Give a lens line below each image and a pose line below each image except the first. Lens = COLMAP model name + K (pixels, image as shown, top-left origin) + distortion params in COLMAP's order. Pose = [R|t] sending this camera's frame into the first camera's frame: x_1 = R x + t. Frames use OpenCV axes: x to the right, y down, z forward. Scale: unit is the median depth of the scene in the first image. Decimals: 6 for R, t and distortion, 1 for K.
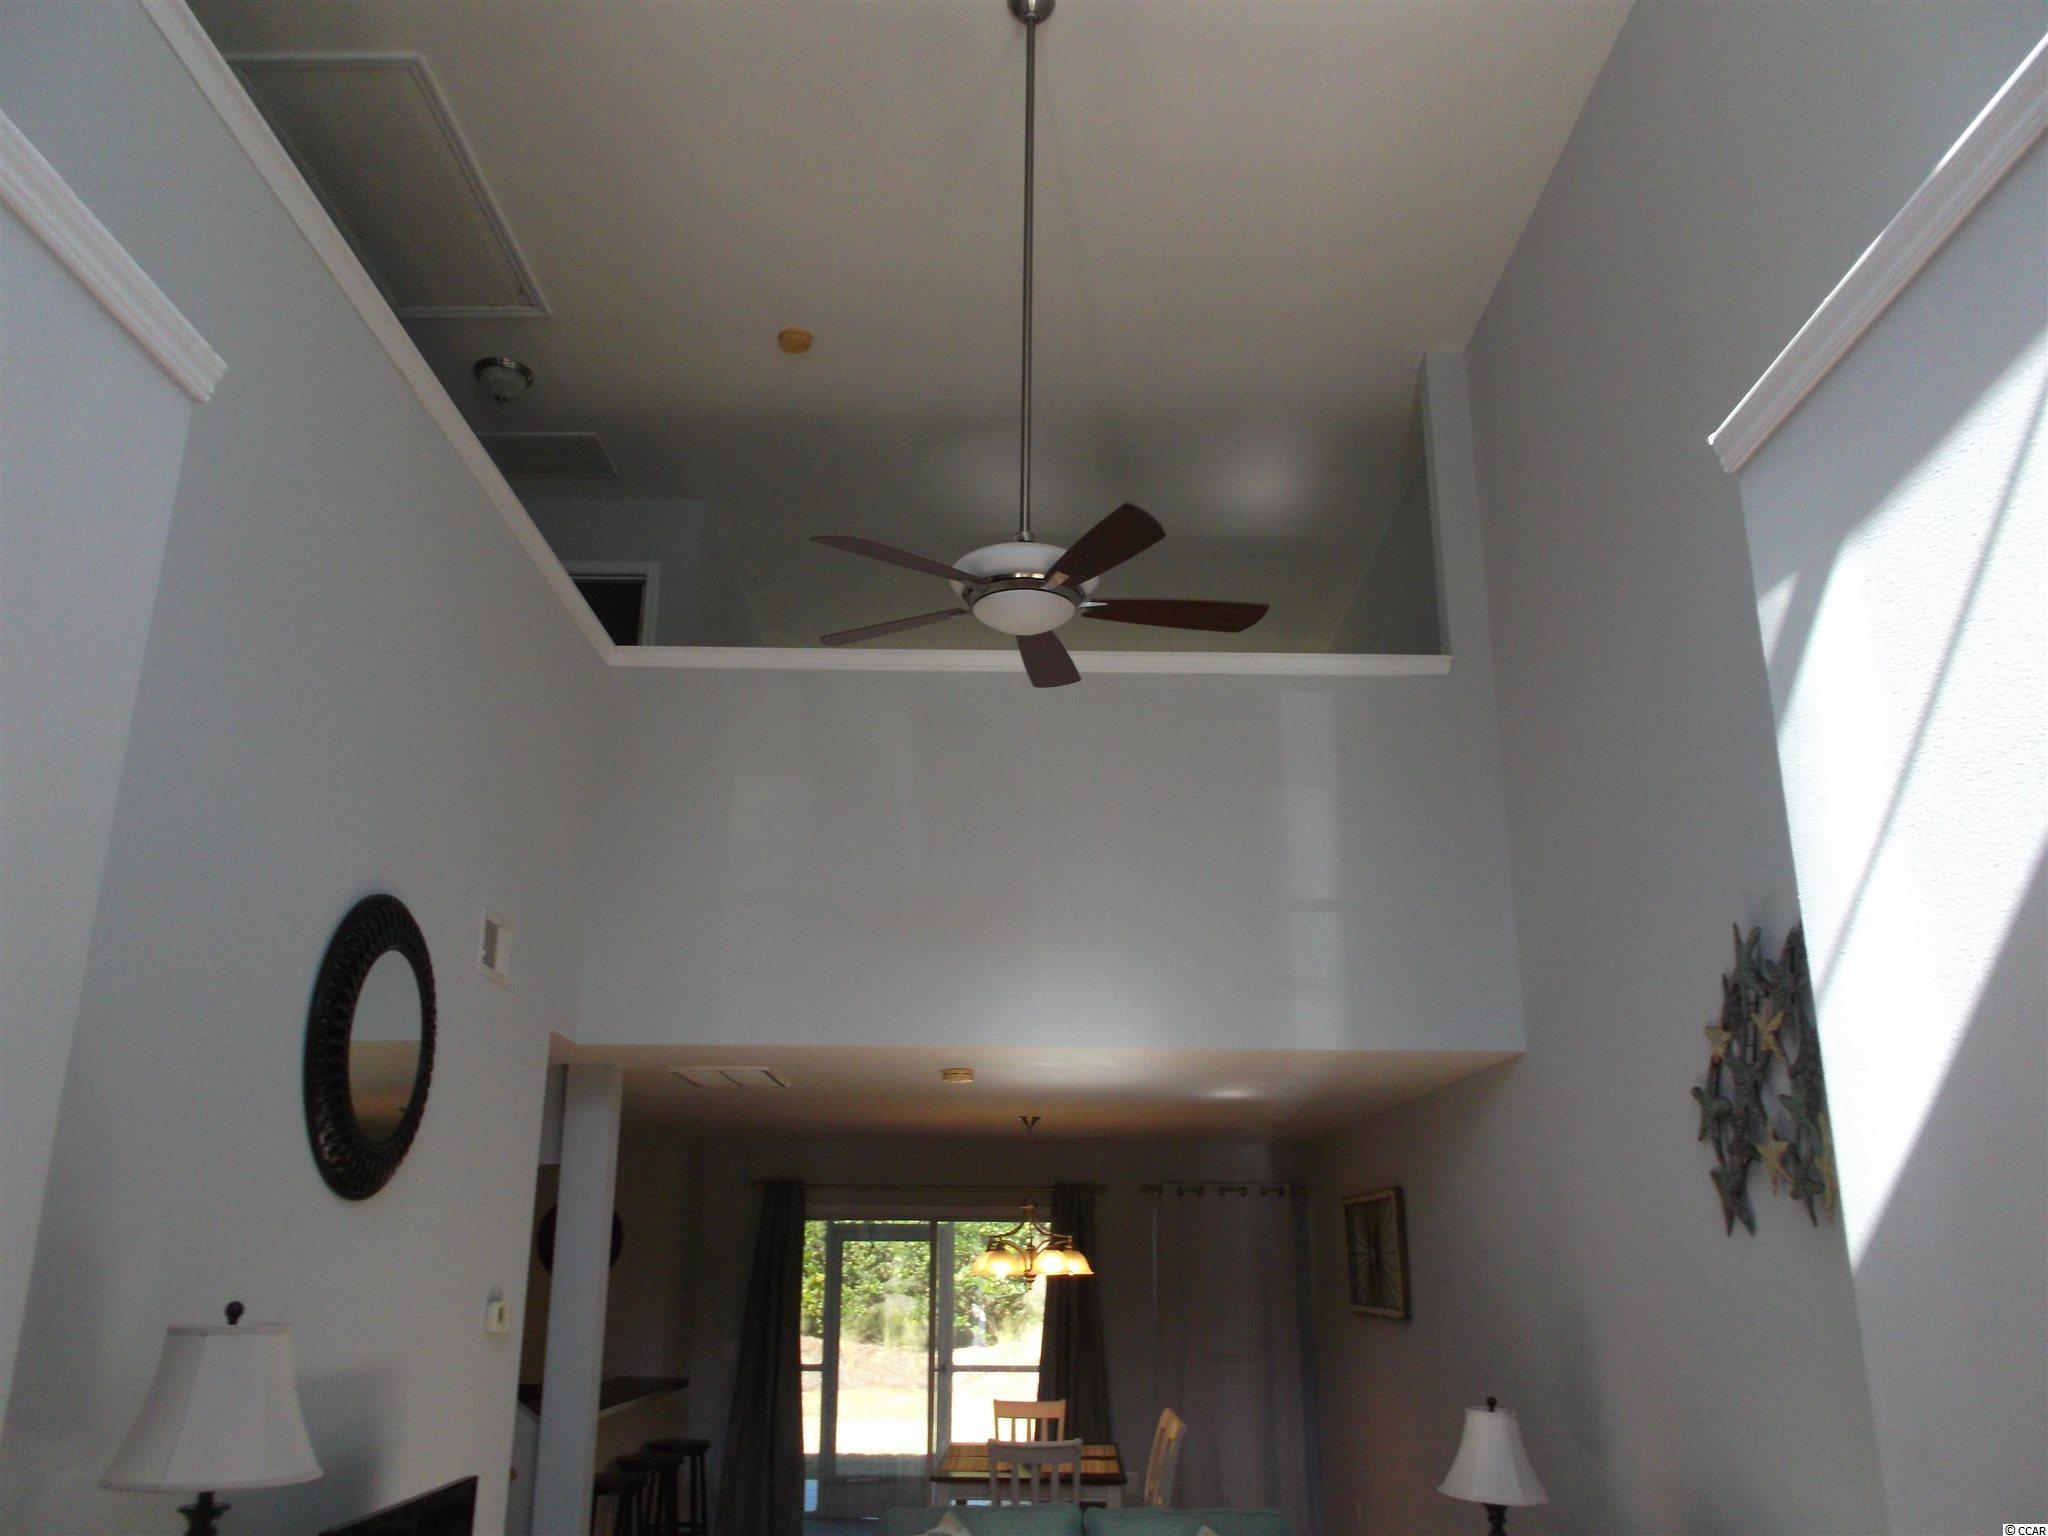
lens RADIAL K [[1613.9, 0, 1010.8], [0, 1613.9, 783.9], [0, 0, 1]] dist [0.011570, -0.001607]
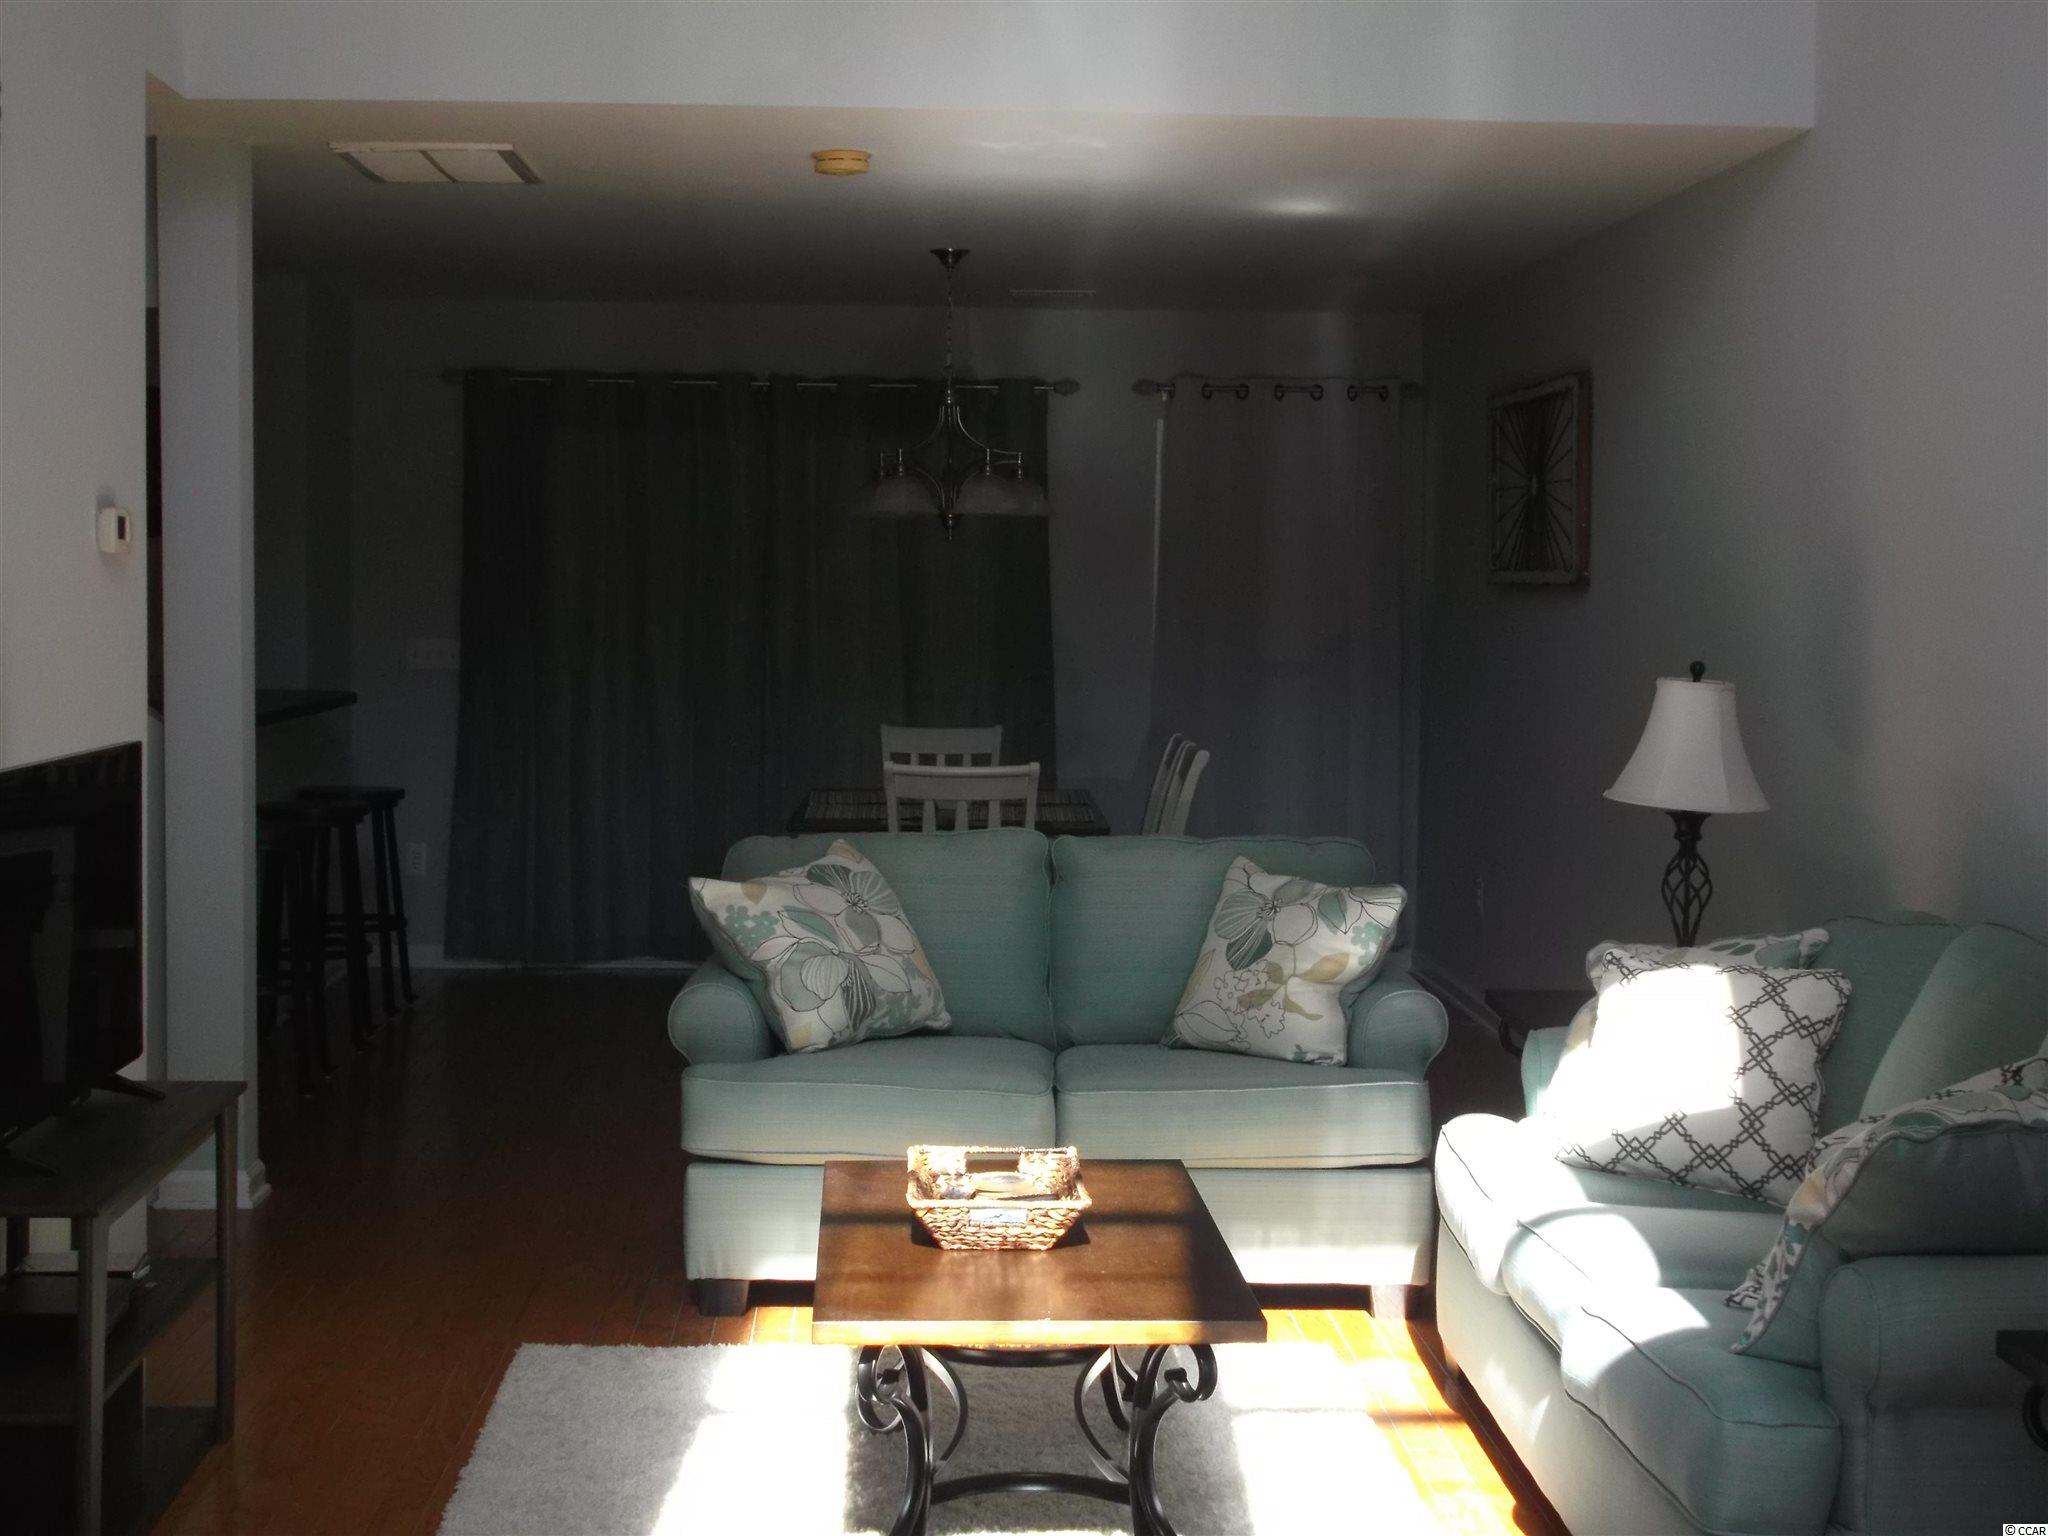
lens RADIAL K [[3116.1, 0, 1032.9], [0, 3116.1, 761.5], [0, 0, 1]] dist [-0.030487, 0.000000]
pose [[0.998640, 0.001723, 0.052111, -0.021990], [-0.019610, 0.938479, 0.344779, -0.002038], [-0.048311, -0.345332, 0.937236, -0.113878]]
